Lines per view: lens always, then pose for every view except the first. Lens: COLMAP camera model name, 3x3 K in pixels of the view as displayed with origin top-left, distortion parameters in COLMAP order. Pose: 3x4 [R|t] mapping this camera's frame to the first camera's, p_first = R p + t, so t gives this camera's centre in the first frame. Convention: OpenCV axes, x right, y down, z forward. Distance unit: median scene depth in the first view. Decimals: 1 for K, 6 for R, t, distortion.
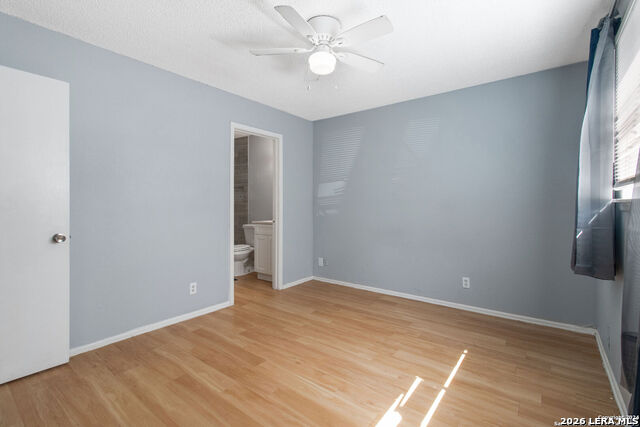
lens RADIAL K [[294.6, 0, 318.0], [0, 294.6, 209.7], [0, 0, 1]] dist [0.008884, -0.001406]
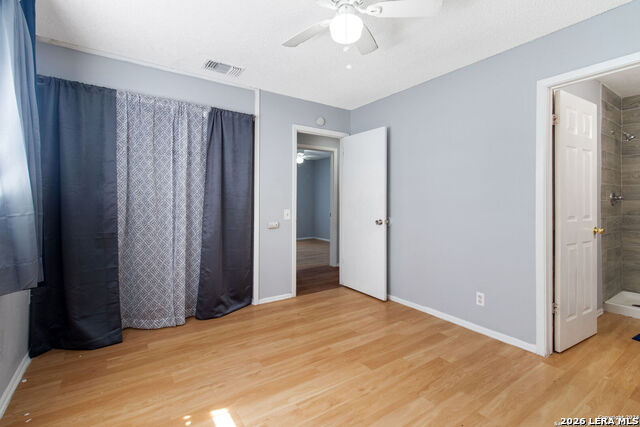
lens RADIAL K [[294.6, 0, 320.1], [0, 294.6, 208.0], [0, 0, 1]] dist [0.008884, -0.001406]
pose [[-0.297166, 0.022272, -0.954566, 0.642517], [-0.021777, 0.999310, 0.030096, -0.022024], [0.954577, 0.029732, -0.296476, 0.942557]]
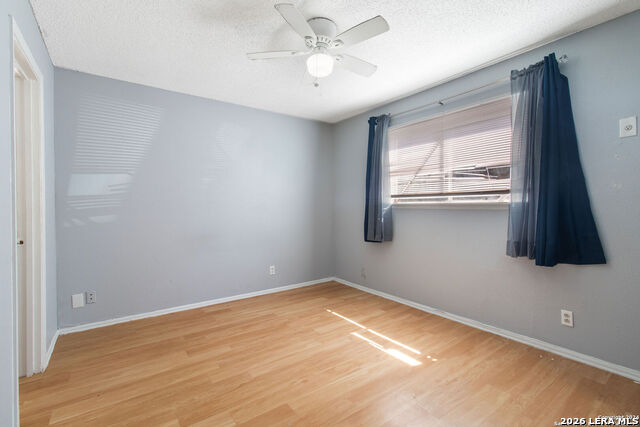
lens RADIAL K [[294.6, 0, 318.0], [0, 294.6, 214.2], [0, 0, 1]] dist [0.008884, -0.001406]
pose [[0.275527, -0.027186, 0.960909, -0.769481], [0.022168, 0.999514, 0.021922, -0.011607], [-0.961038, 0.015261, 0.275996, 0.590509]]
